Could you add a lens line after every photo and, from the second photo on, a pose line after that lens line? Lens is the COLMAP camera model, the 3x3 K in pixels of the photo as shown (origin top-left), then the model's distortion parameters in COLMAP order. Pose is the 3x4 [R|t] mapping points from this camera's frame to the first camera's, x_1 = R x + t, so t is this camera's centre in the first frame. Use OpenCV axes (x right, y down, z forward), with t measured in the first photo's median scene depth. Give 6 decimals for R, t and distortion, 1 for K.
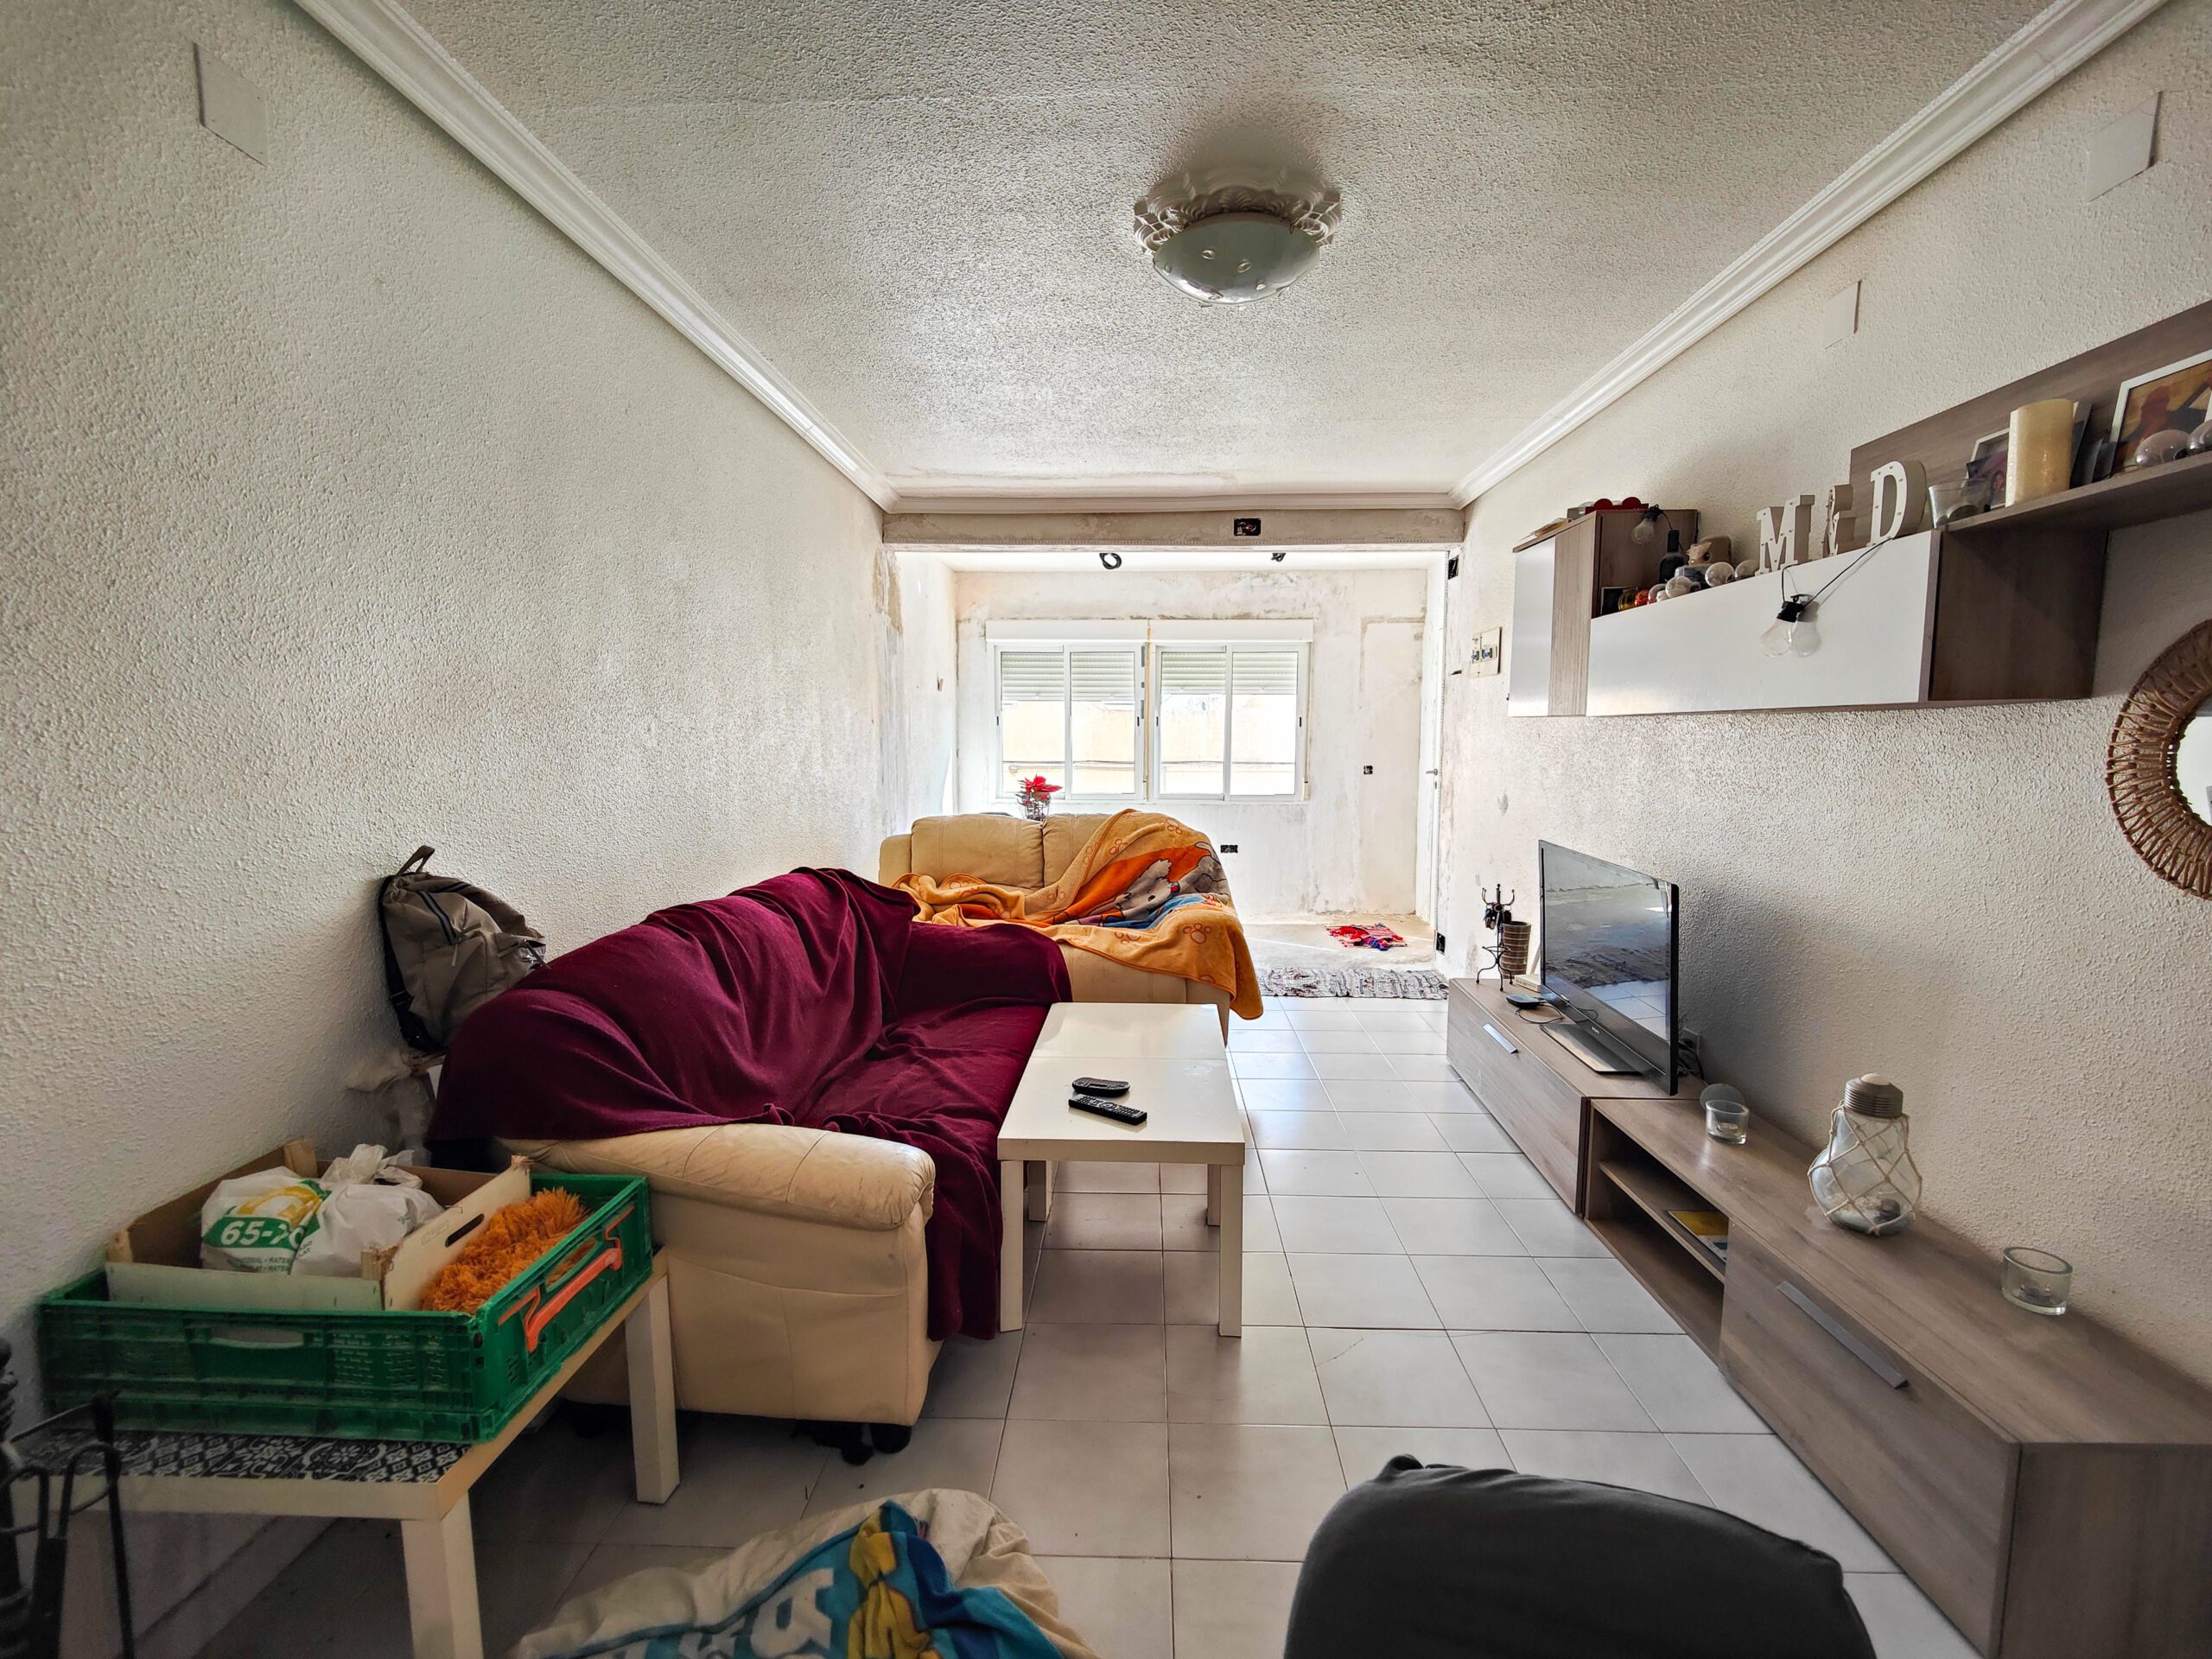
lens RADIAL K [[965.1, 0, 1125.4], [0, 965.1, 835.3], [0, 0, 1]] dist [0.016192, -0.010204]
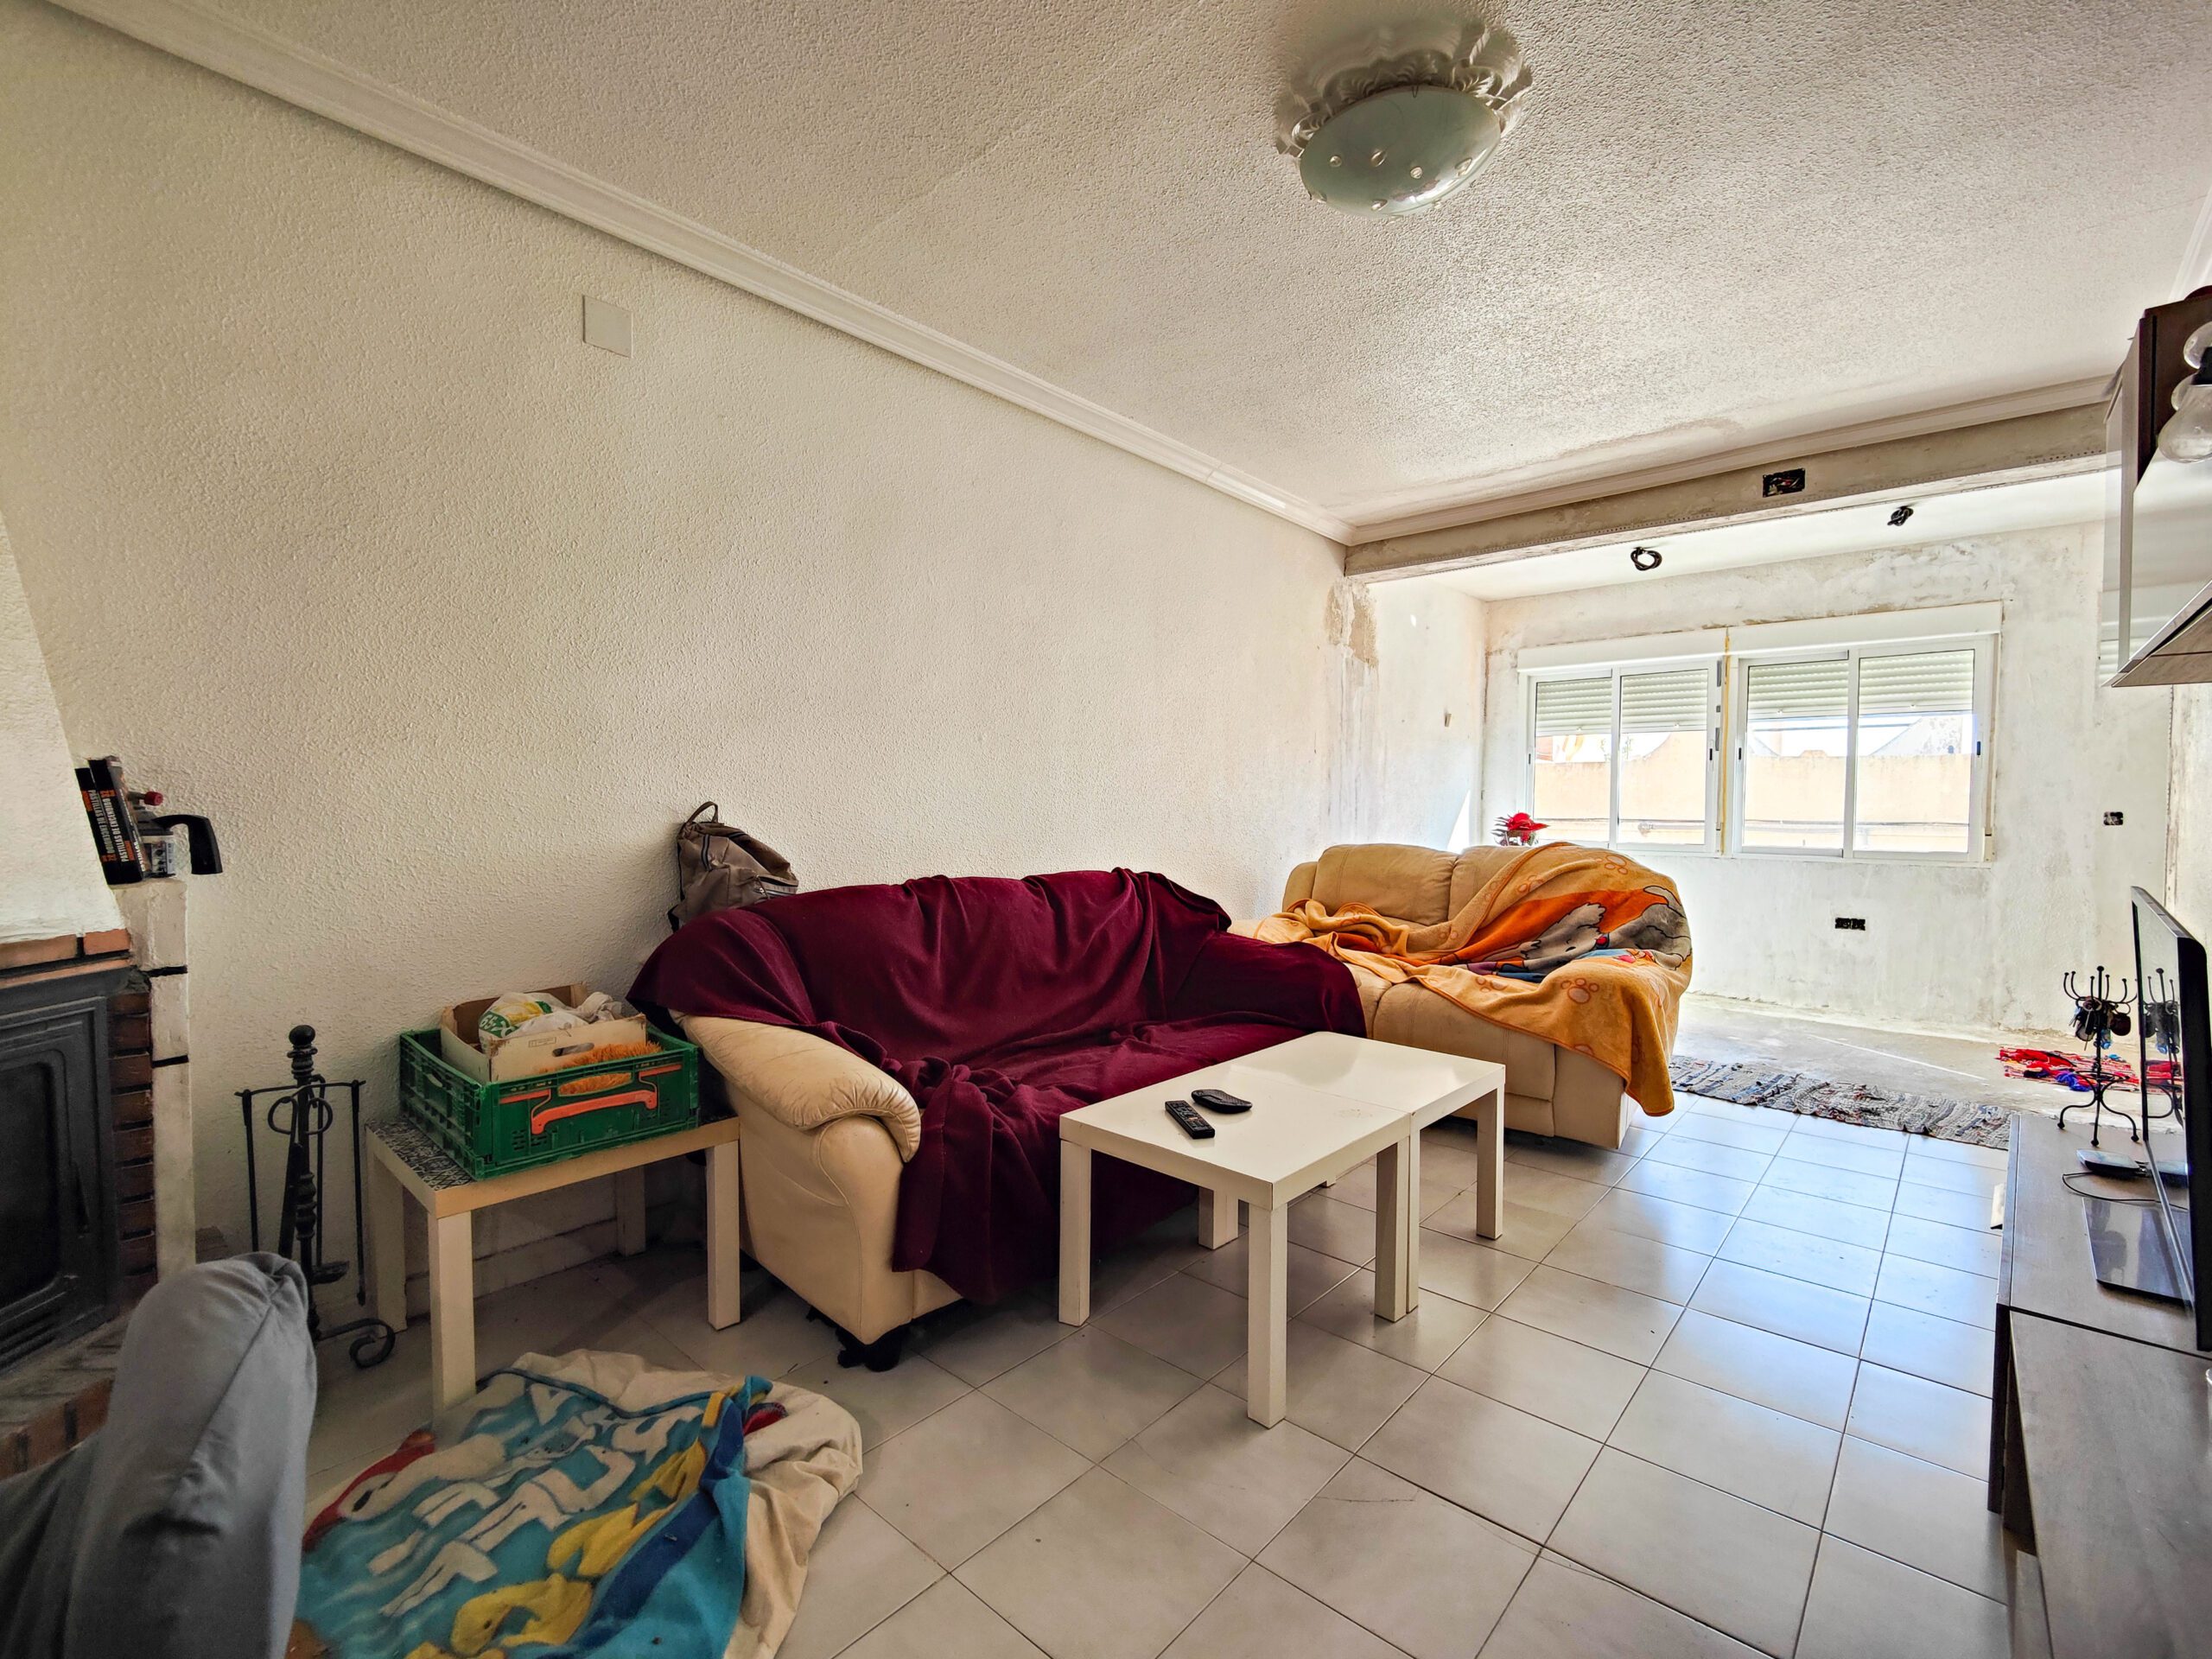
lens RADIAL K [[965.1, 0, 1111.5], [0, 965.1, 826.8], [0, 0, 1]] dist [0.016192, -0.010204]
pose [[0.770400, 0.019763, -0.637254, 0.242968], [-0.069429, 0.996176, -0.053041, 0.031769], [0.633769, 0.085107, 0.768826, 0.116588]]
